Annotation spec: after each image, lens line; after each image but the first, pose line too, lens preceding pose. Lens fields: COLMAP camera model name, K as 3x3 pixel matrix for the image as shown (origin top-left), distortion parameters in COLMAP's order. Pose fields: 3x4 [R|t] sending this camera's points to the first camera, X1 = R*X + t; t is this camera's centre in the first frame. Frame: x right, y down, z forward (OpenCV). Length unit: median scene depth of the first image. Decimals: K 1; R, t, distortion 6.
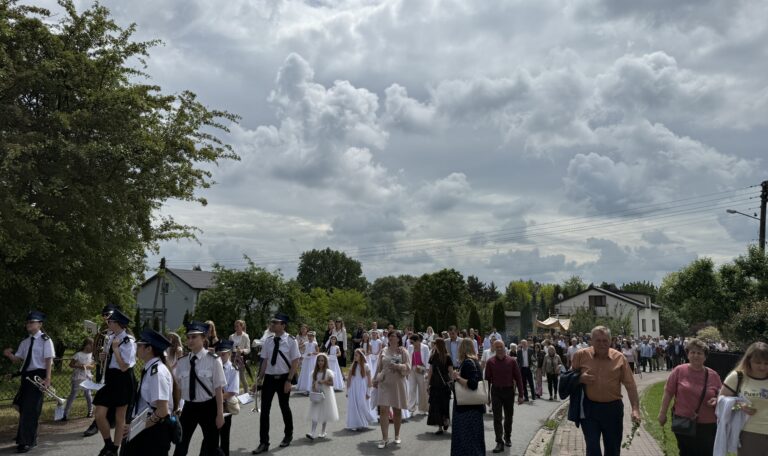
lens RADIAL K [[522.6, 0, 374.1], [0, 522.6, 229.4], [0, 0, 1]] dist [0.099794, -0.218142]
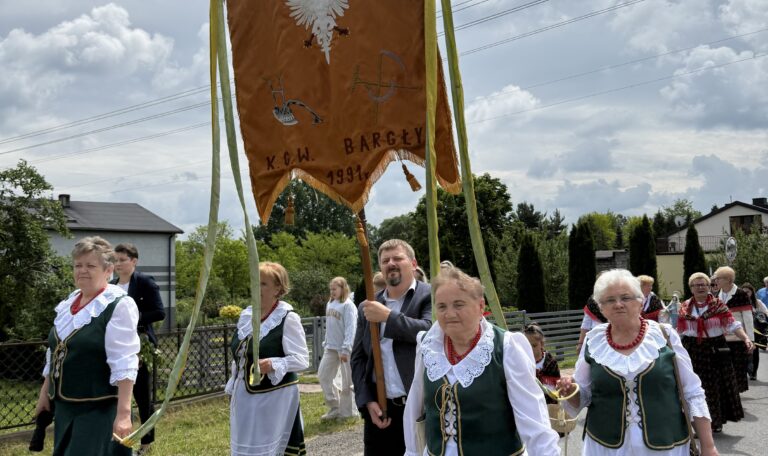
lens RADIAL K [[691.2, 0, 384.0], [0, 691.2, 209.5], [0, 0, 1]] dist [0.115280, -0.283954]
pose [[0.998850, -0.045425, -0.015351, 0.030625], [0.046344, 0.996737, 0.066083, 0.033308], [0.012299, -0.066718, 0.997696, 0.161601]]
